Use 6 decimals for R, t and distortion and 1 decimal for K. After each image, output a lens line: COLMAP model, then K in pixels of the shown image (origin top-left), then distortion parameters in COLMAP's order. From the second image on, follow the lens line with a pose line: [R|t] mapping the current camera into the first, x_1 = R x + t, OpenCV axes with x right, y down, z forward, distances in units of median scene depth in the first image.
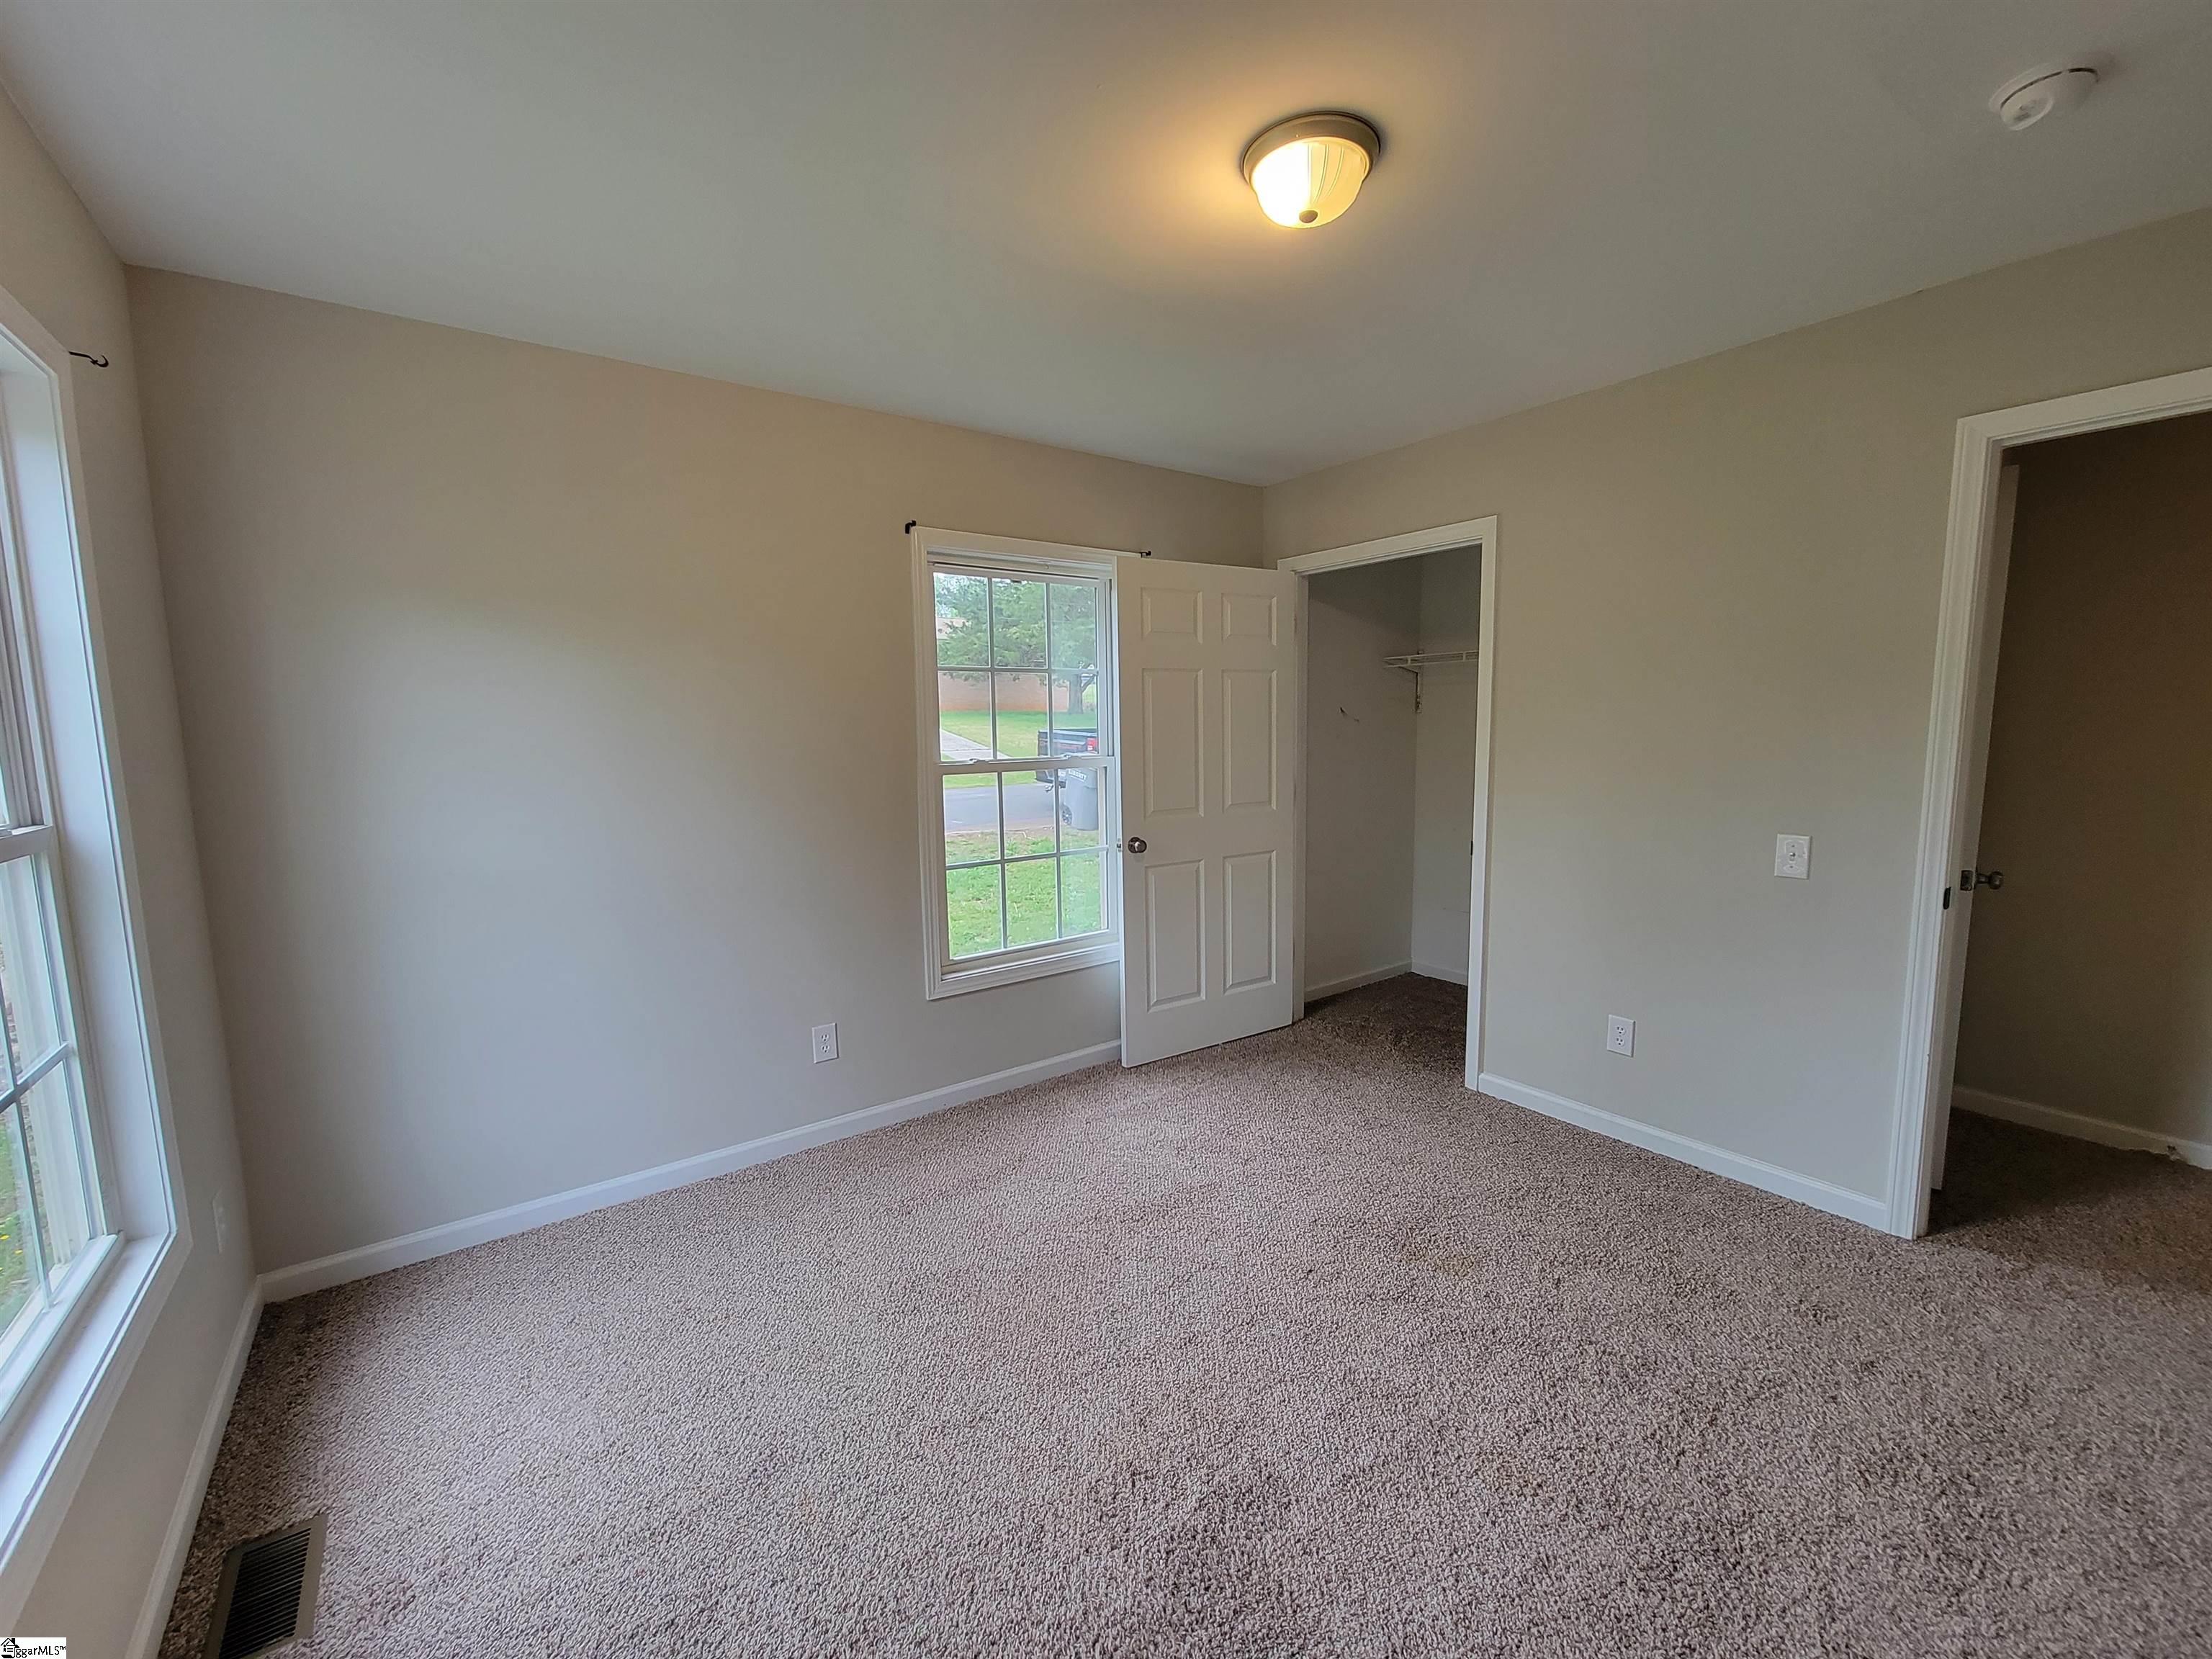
lens RADIAL K [[903.7, 0, 1114.4], [0, 903.7, 831.4], [0, 0, 1]] dist [-0.002115, 0.000088]
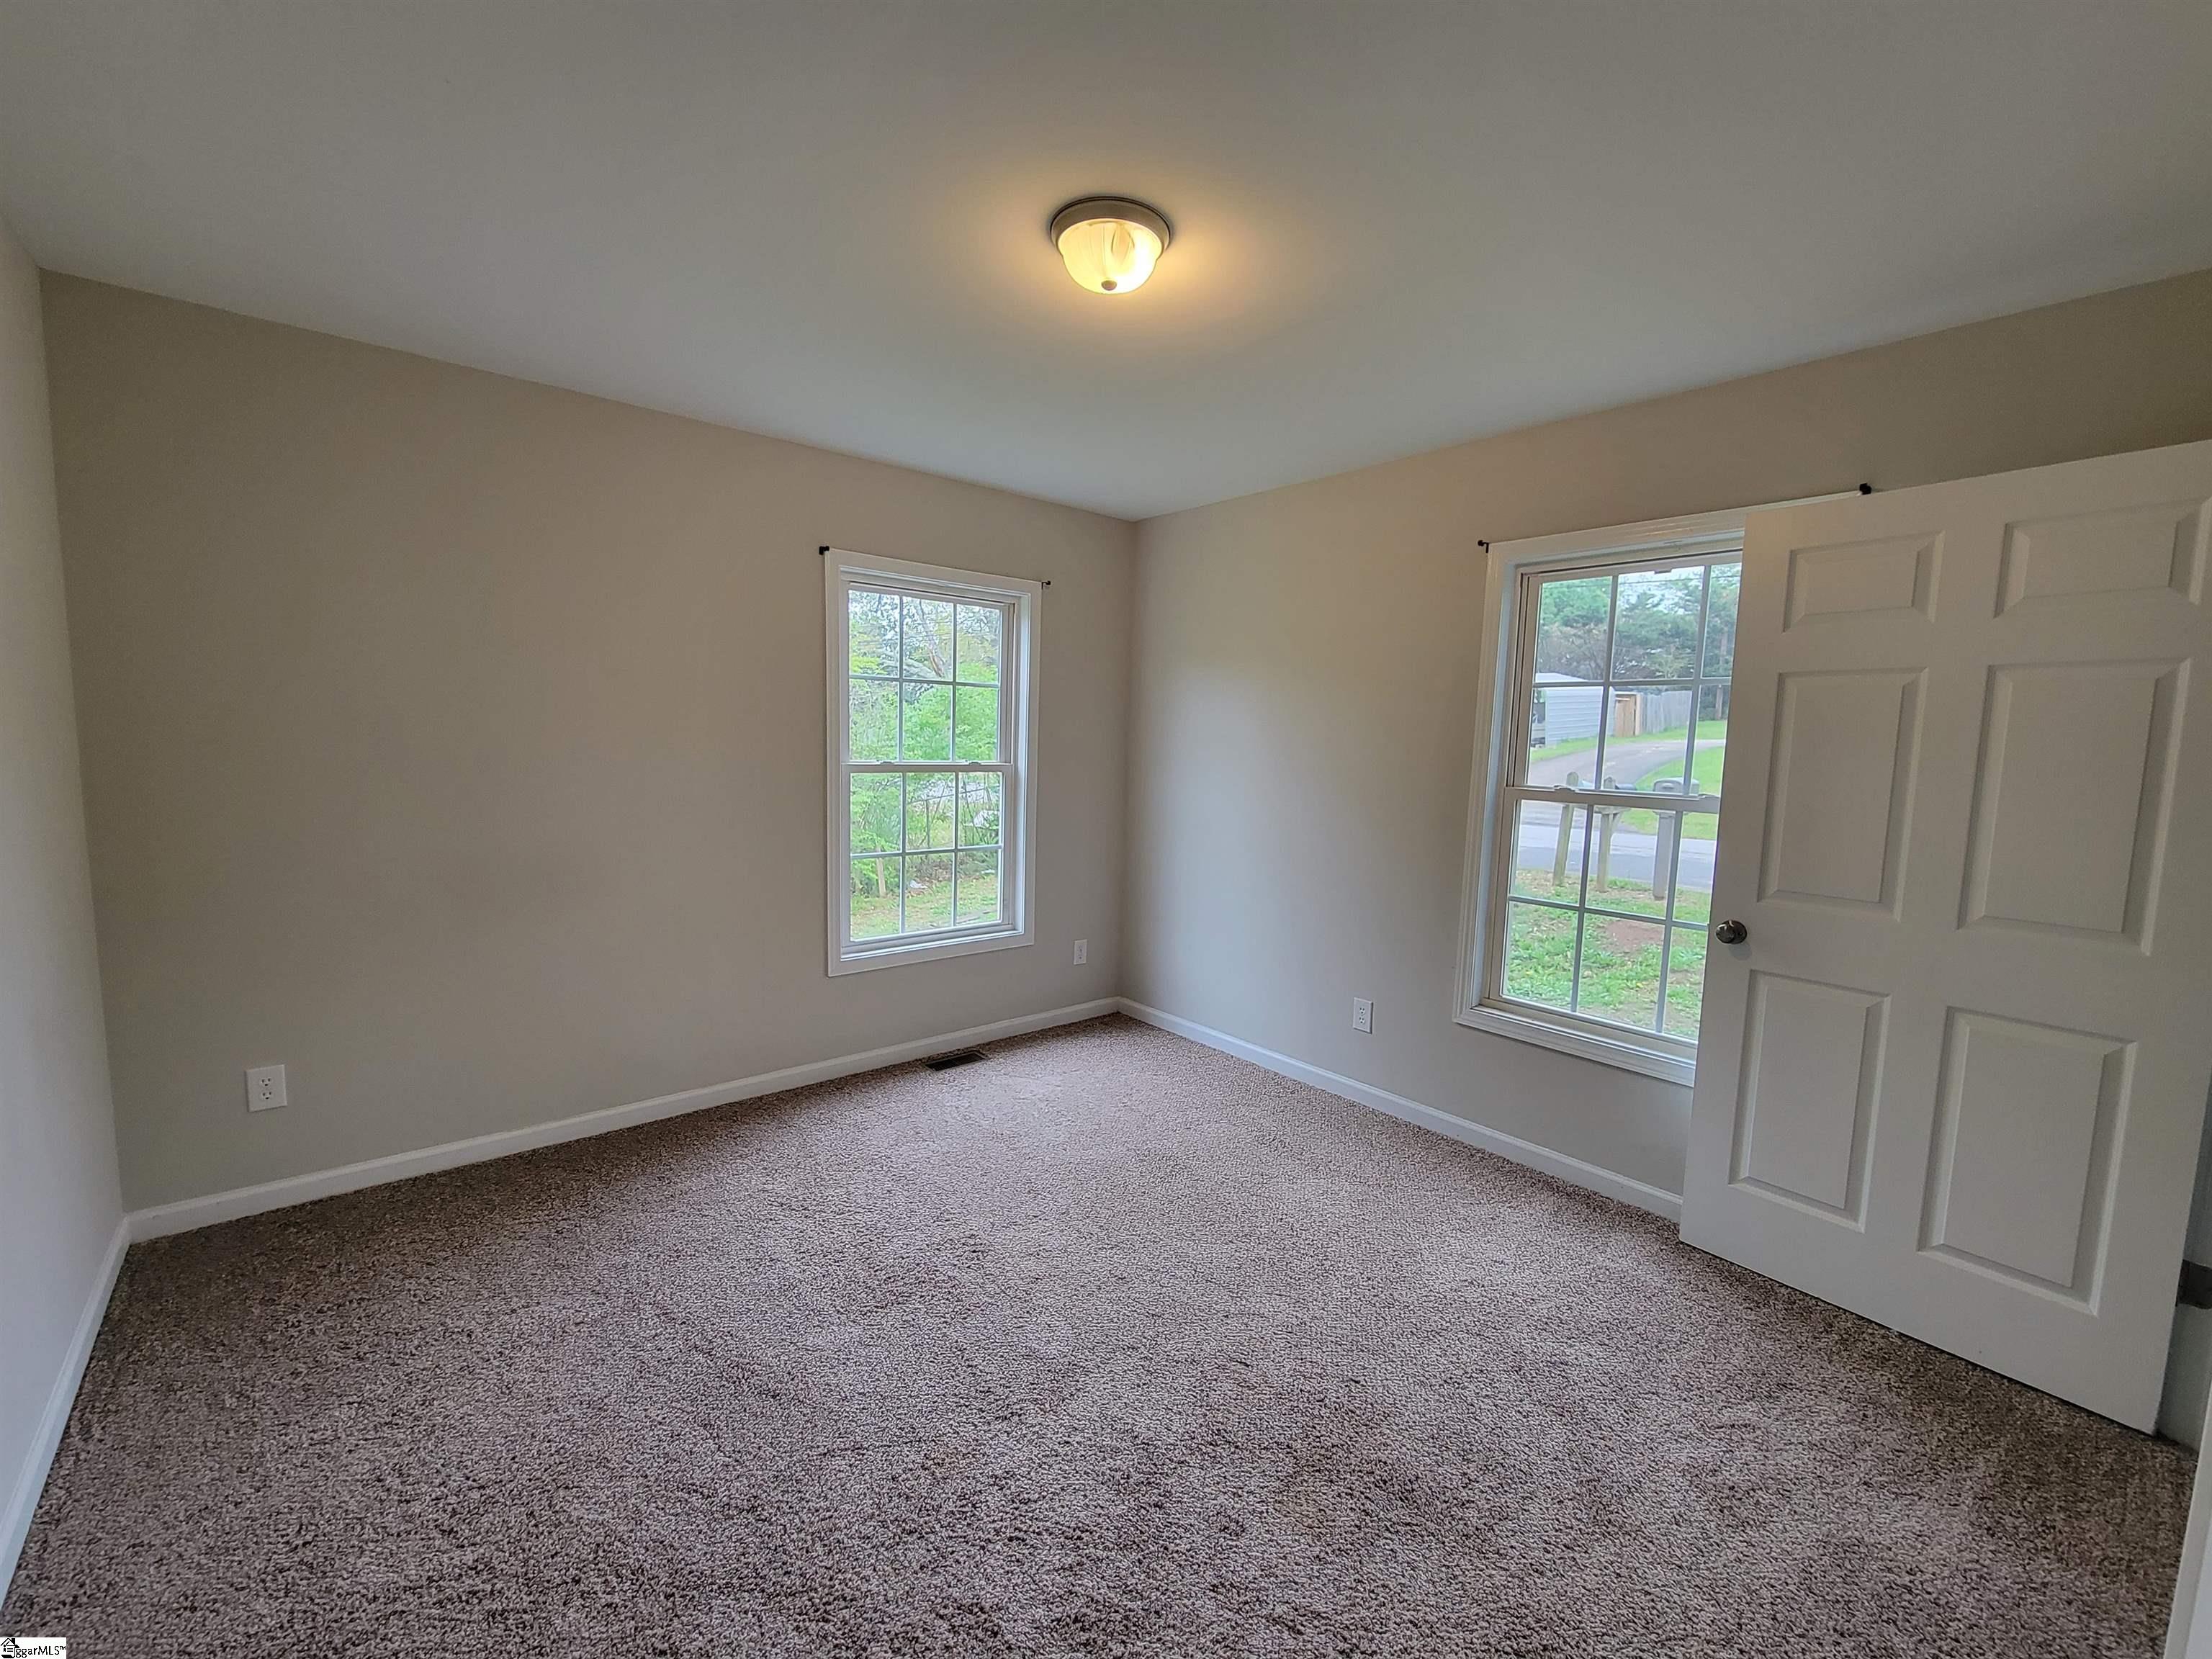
lens RADIAL K [[913.4, 0, 1111.8], [0, 913.4, 828.8], [0, 0, 1]] dist [-0.001708, -0.000147]
pose [[0.066031, 0.120009, -0.990574, 0.744580], [-0.146089, 0.983206, 0.109378, -0.077355], [0.987065, 0.137490, 0.082454, 0.522803]]
